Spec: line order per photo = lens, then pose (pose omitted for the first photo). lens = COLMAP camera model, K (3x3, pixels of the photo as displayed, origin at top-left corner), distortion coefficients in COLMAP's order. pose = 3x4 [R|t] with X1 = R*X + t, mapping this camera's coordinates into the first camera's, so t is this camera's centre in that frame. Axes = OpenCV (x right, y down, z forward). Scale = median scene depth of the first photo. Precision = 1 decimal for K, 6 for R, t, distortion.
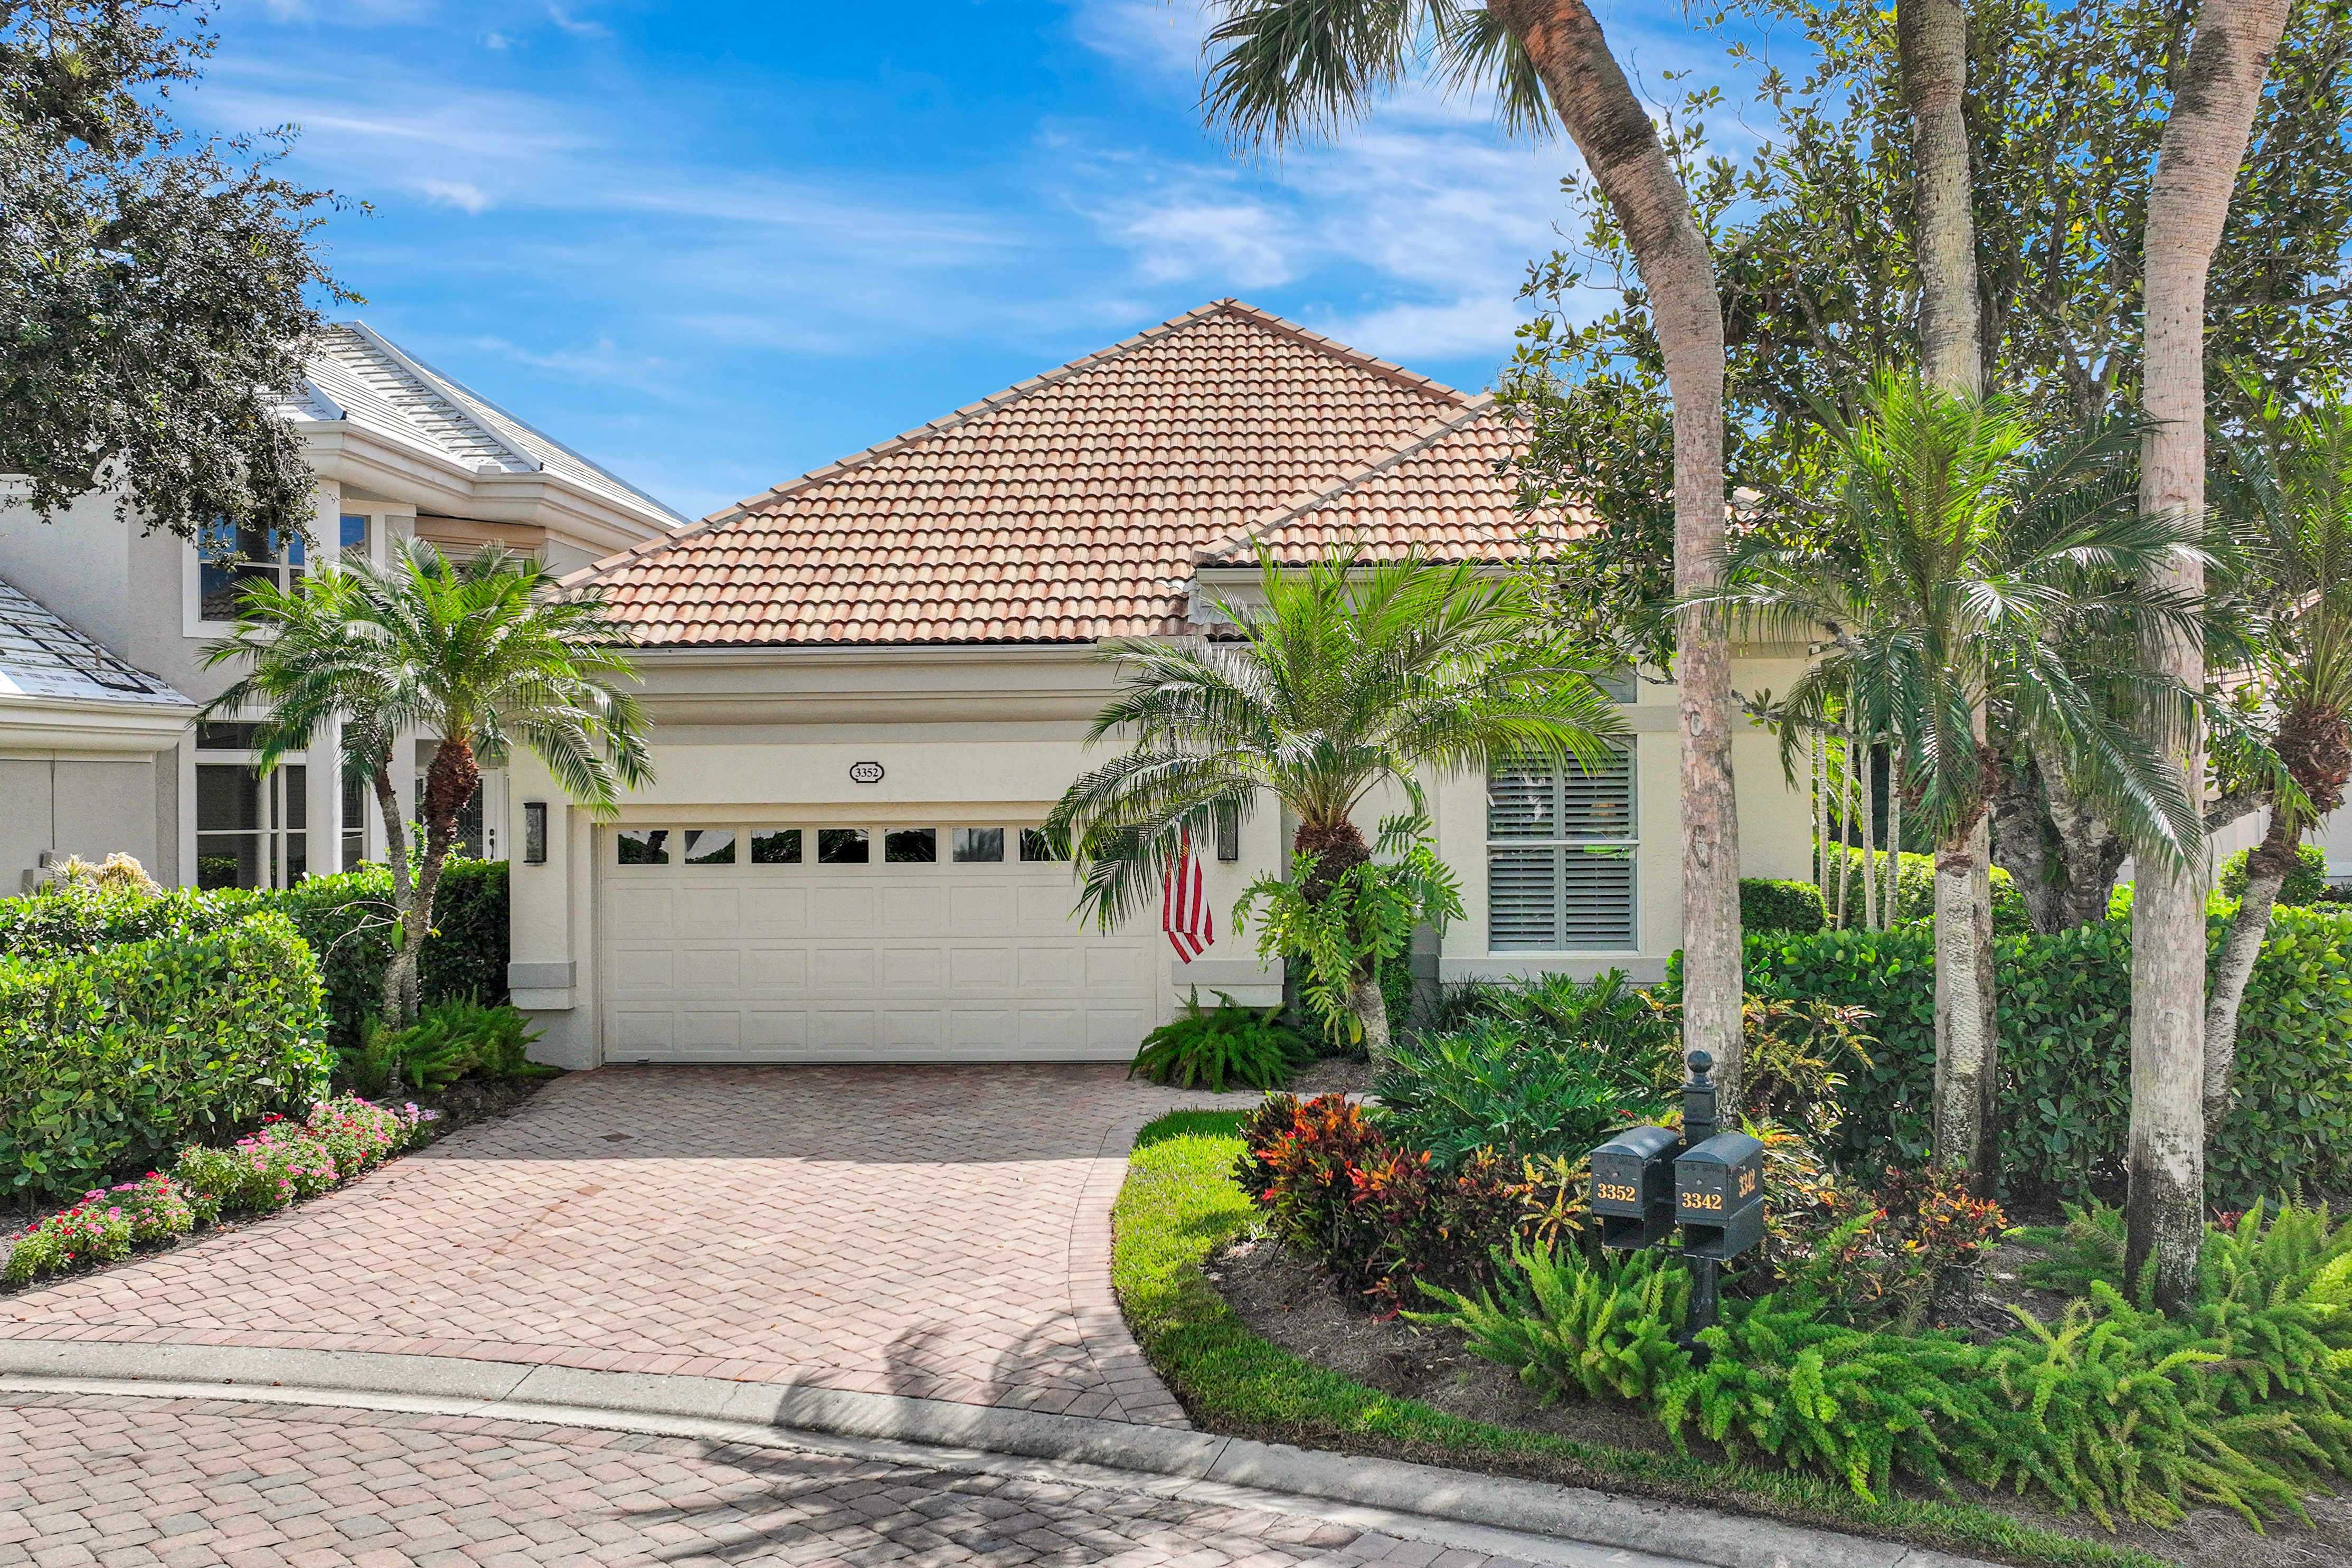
lens RADIAL K [[1932.6, 0, 1176.0], [0, 1932.6, 784.0], [0, 0, 1]] dist [0.012606, 0.003147]
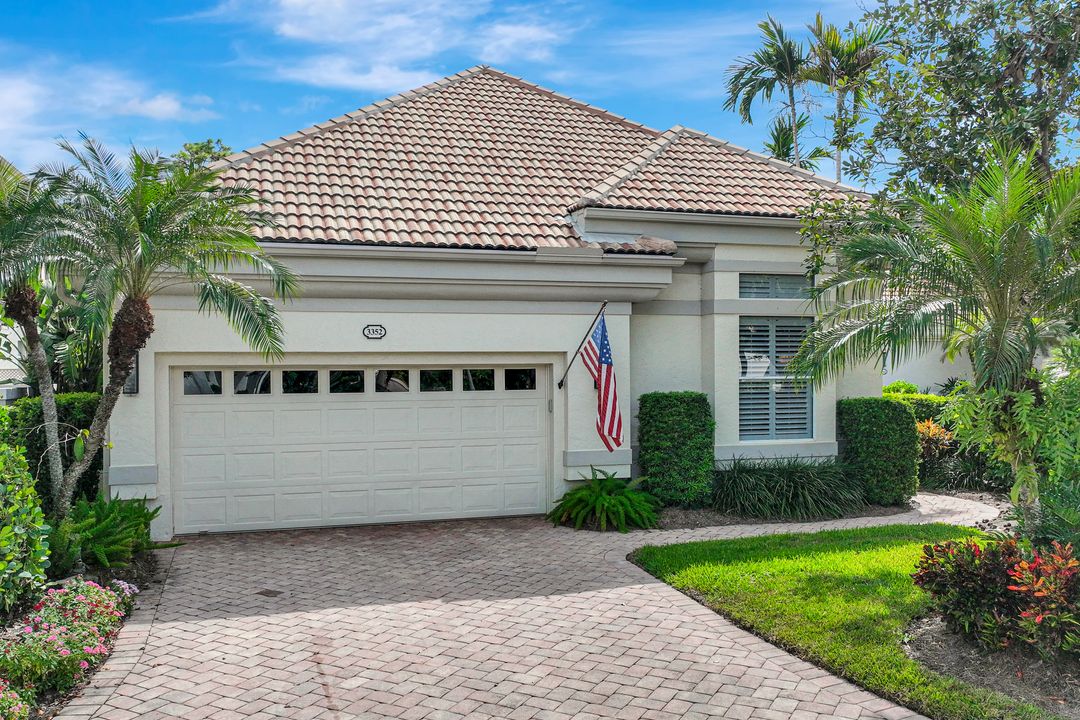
lens RADIAL K [[936.2, 0, 540.0], [0, 936.2, 360.0], [0, 0, 1]] dist [0.005612, -0.001320]
pose [[0.939133, 0.004458, 0.343526, -0.295515], [-0.003607, 0.999989, -0.003116, 0.018443], [-0.343536, 0.001688, 0.939138, 0.281842]]
